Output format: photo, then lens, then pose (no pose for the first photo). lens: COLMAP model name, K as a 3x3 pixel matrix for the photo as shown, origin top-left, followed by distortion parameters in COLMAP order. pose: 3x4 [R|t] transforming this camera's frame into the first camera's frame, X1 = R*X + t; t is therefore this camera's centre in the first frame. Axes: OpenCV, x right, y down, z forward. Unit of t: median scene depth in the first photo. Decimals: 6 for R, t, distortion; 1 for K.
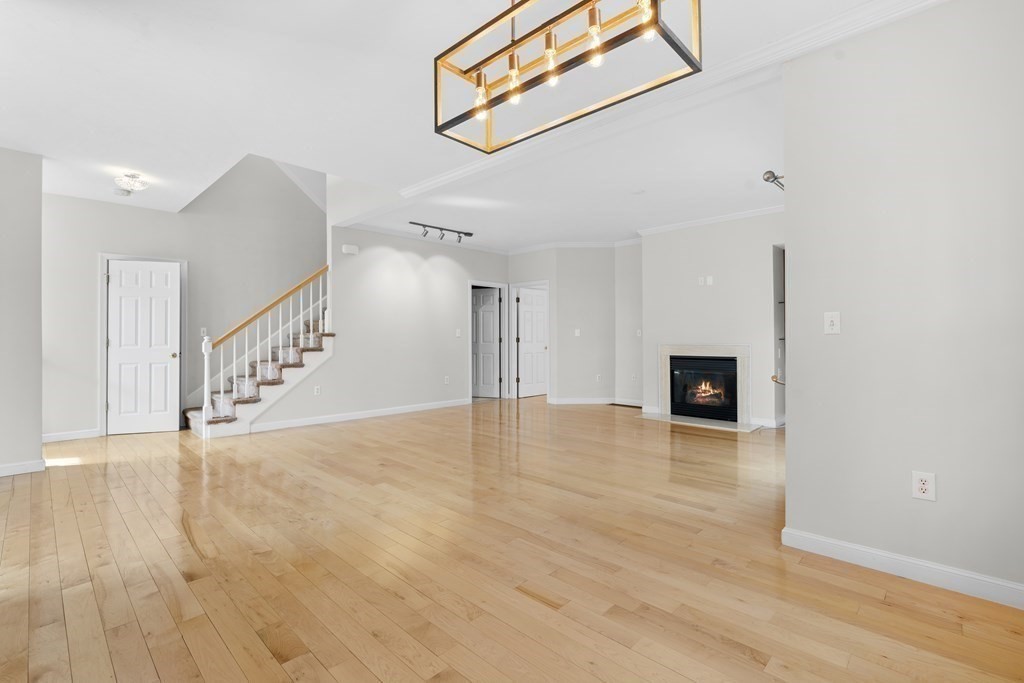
lens RADIAL K [[459.9, 0, 513.8], [0, 459.9, 341.2], [0, 0, 1]] dist [-0.015855, 0.006799]
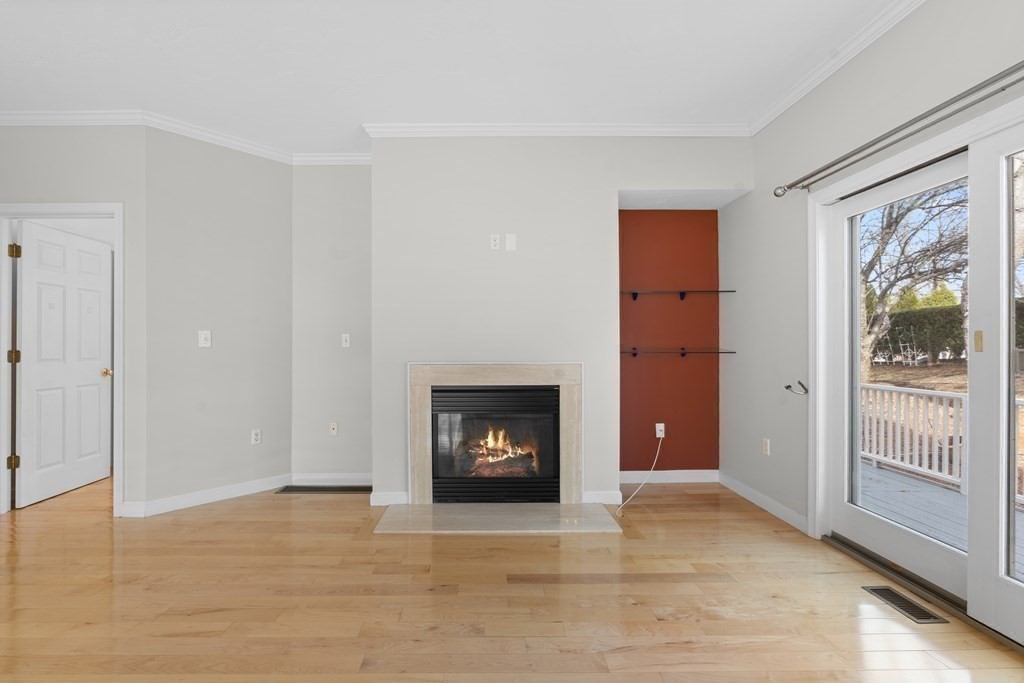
lens RADIAL K [[459.9, 0, 489.4], [0, 459.9, 342.9], [0, 0, 1]] dist [-0.015855, 0.006799]
pose [[0.718388, 0.006008, 0.695617, 0.037051], [0.006063, 0.999871, -0.014897, -0.007339], [-0.695616, 0.014919, 0.718259, 0.587819]]
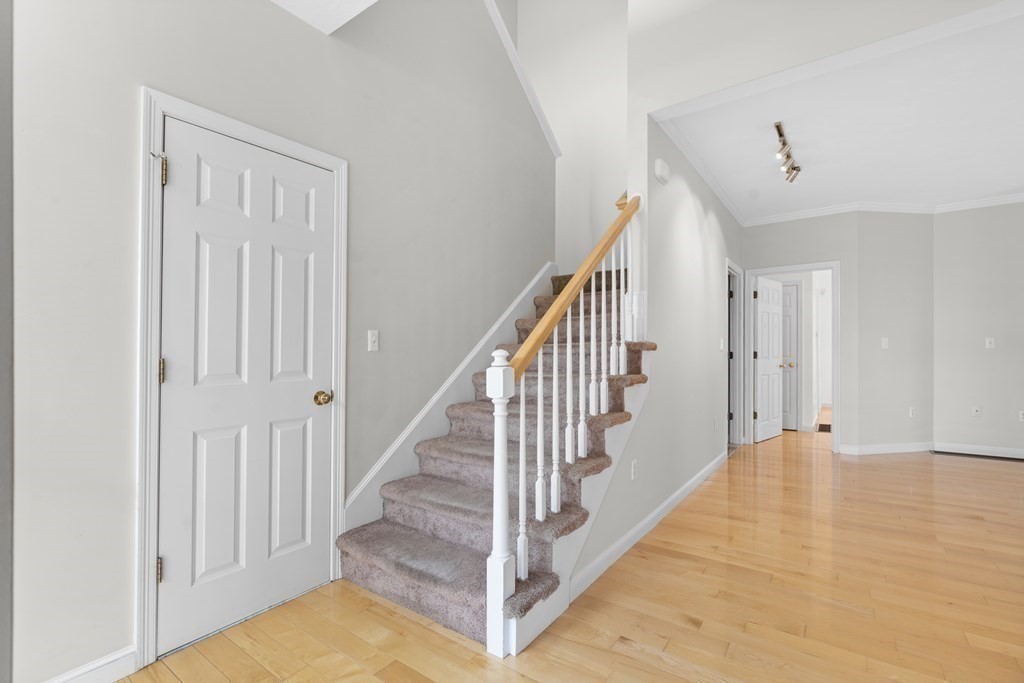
lens RADIAL K [[459.9, 0, 521.8], [0, 459.9, 348.6], [0, 0, 1]] dist [-0.015855, 0.006799]
pose [[0.989902, -0.002767, 0.141723, -0.537950], [0.004905, 0.999879, -0.014740, -0.004278], [-0.141665, 0.015287, 0.989797, 0.506014]]
